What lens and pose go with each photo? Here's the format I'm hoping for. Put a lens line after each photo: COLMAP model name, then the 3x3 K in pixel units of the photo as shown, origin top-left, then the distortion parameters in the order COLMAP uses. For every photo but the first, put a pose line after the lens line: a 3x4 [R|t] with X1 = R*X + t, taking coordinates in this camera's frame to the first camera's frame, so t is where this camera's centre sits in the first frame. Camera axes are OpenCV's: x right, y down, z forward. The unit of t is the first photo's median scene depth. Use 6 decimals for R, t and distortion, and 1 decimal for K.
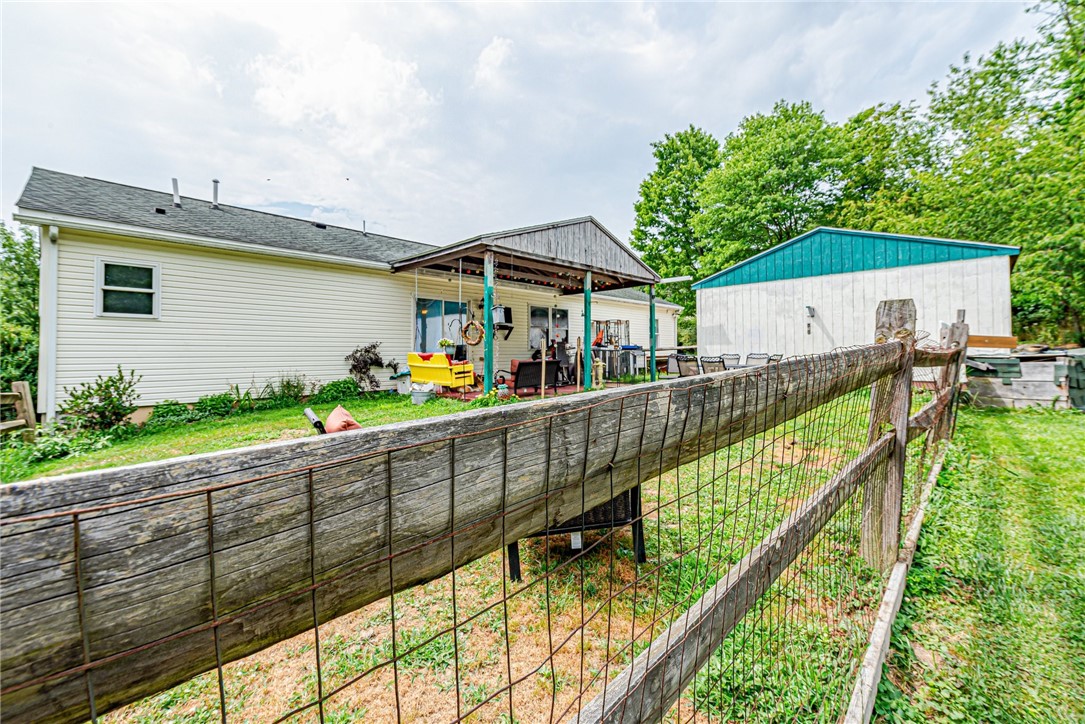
lens RADIAL K [[456.5, 0, 545.5], [0, 456.5, 356.6], [0, 0, 1]] dist [0.002300, 0.000126]
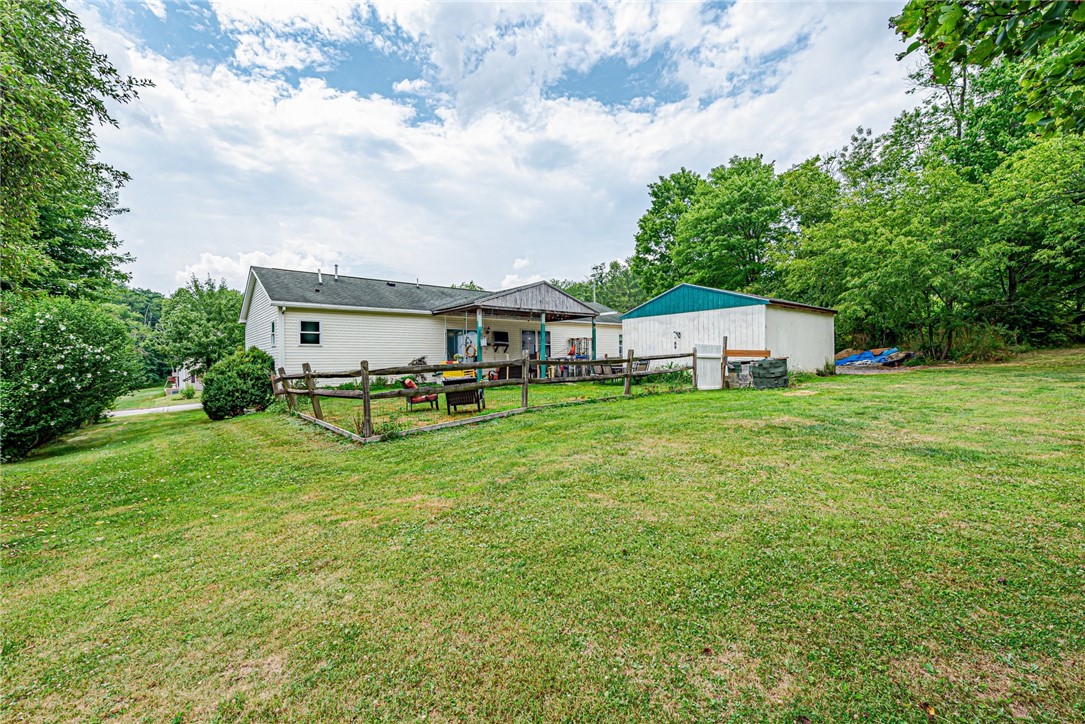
lens RADIAL K [[479.7, 0, 542.5], [0, 479.7, 362.0], [0, 0, 1]] dist [0.085949, 0.000091]
pose [[0.990748, -0.005781, -0.135591, 0.283874], [0.005448, 0.999981, -0.002822, 0.001788], [0.135605, 0.002057, 0.990761, -0.666694]]
